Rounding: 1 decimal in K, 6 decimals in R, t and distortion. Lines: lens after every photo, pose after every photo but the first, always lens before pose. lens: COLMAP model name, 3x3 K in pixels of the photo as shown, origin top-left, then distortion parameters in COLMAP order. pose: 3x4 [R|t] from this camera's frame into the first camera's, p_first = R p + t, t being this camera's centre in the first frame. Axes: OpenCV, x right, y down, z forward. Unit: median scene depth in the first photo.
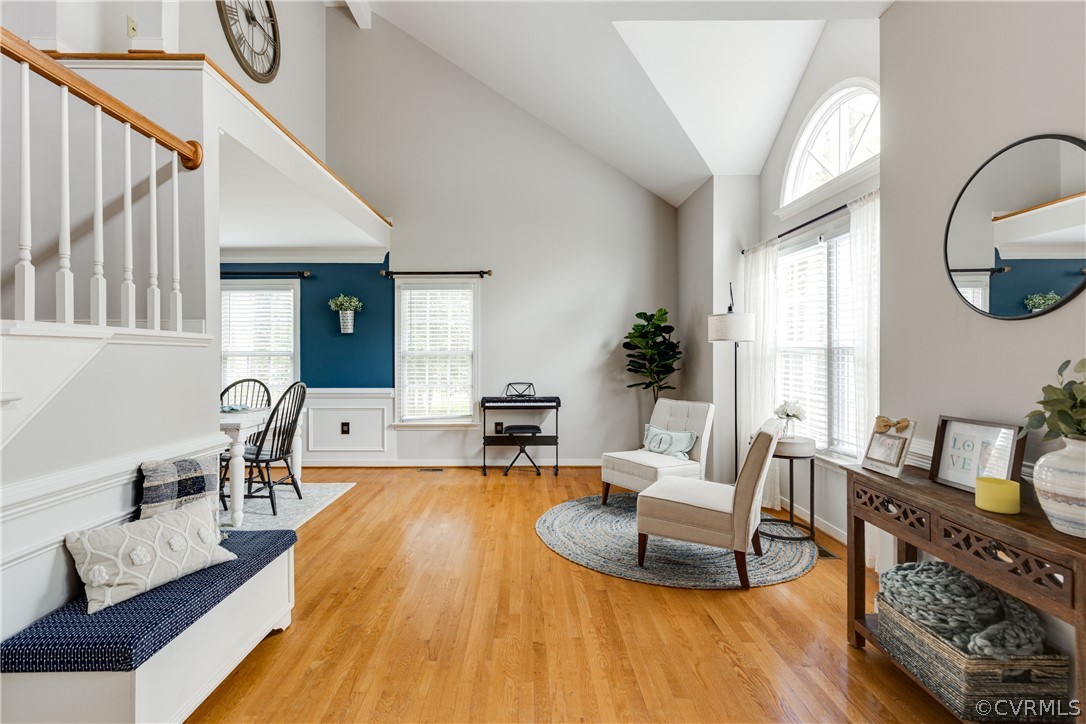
lens RADIAL K [[539.5, 0, 546.3], [0, 539.5, 350.9], [0, 0, 1]] dist [0.001444, -0.003544]
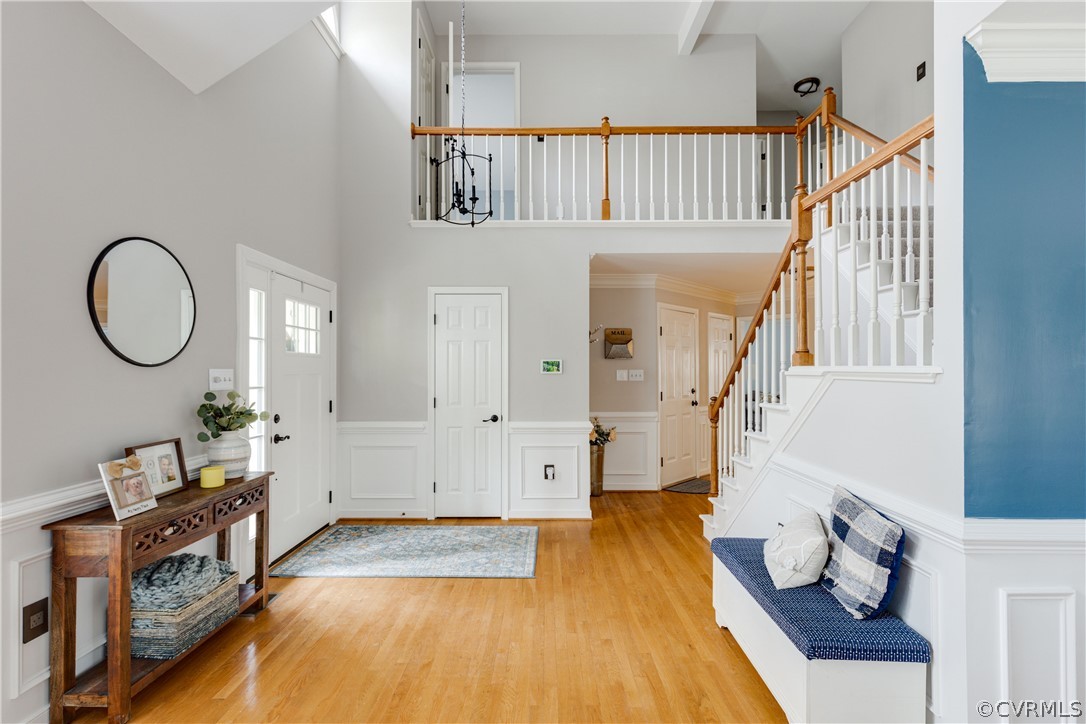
lens RADIAL K [[488.3, 0, 549.8], [0, 488.3, 366.2], [0, 0, 1]] dist [0.008787, -0.002474]
pose [[-0.998385, 0.003414, 0.056704, -0.095972], [0.003155, 0.999984, -0.004657, -0.020363], [-0.056719, -0.004470, -0.998380, 0.917544]]
